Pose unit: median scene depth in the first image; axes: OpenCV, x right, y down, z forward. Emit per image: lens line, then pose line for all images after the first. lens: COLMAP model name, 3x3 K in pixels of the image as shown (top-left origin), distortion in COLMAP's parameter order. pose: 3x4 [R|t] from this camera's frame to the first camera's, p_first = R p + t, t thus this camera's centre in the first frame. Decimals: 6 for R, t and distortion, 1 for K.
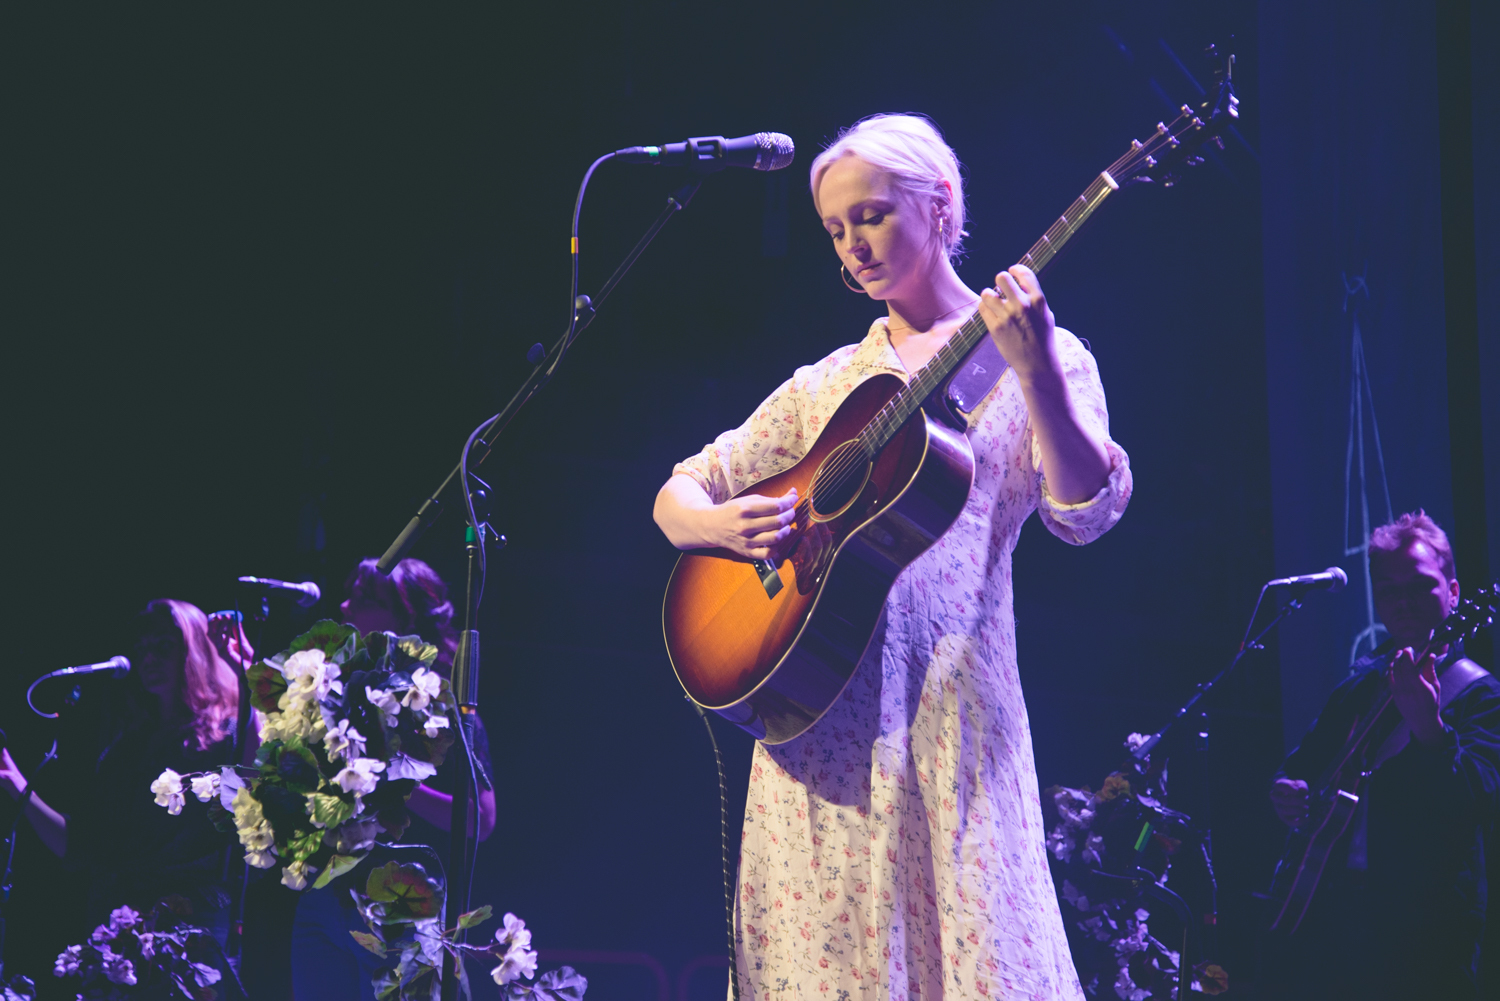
lens RADIAL K [[2977.3, 0, 752.2], [0, 2977.3, 505.3], [0, 0, 1]] dist [0.700996, 0.000000]
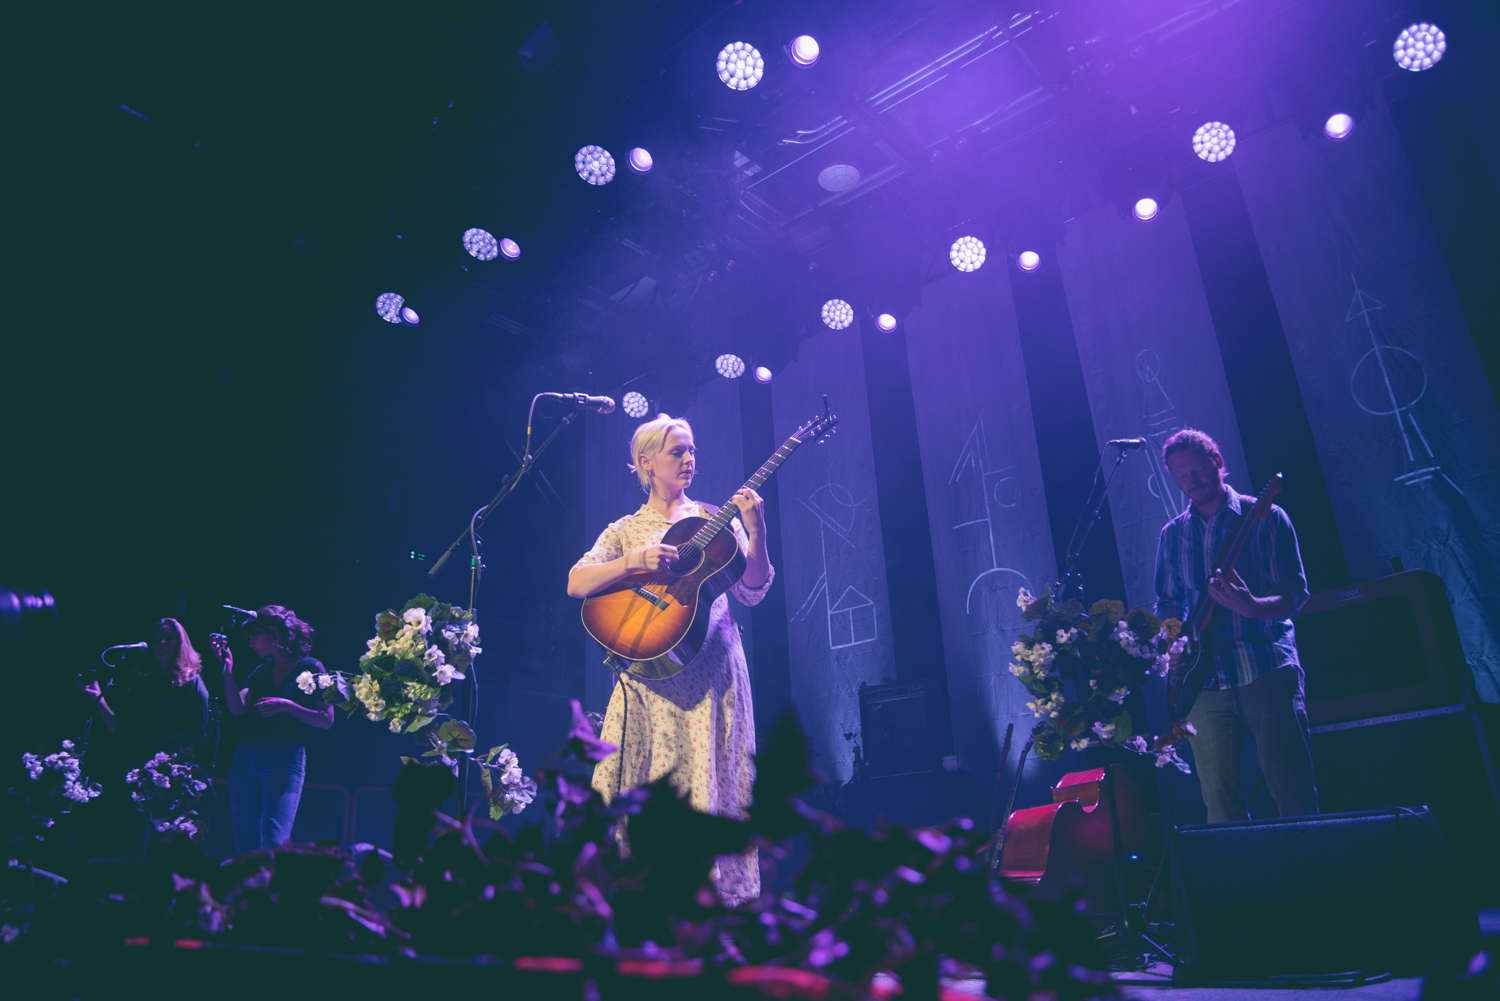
lens RADIAL K [[1058.3, 0, 748.4], [0, 1058.3, 496.6], [0, 0, 1]] dist [-0.006161, -0.002603]
pose [[0.929054, 0.099208, 0.356394, -0.194918], [-0.054483, 0.989559, -0.133434, 0.055347], [-0.365910, 0.104550, 0.924759, 0.287521]]
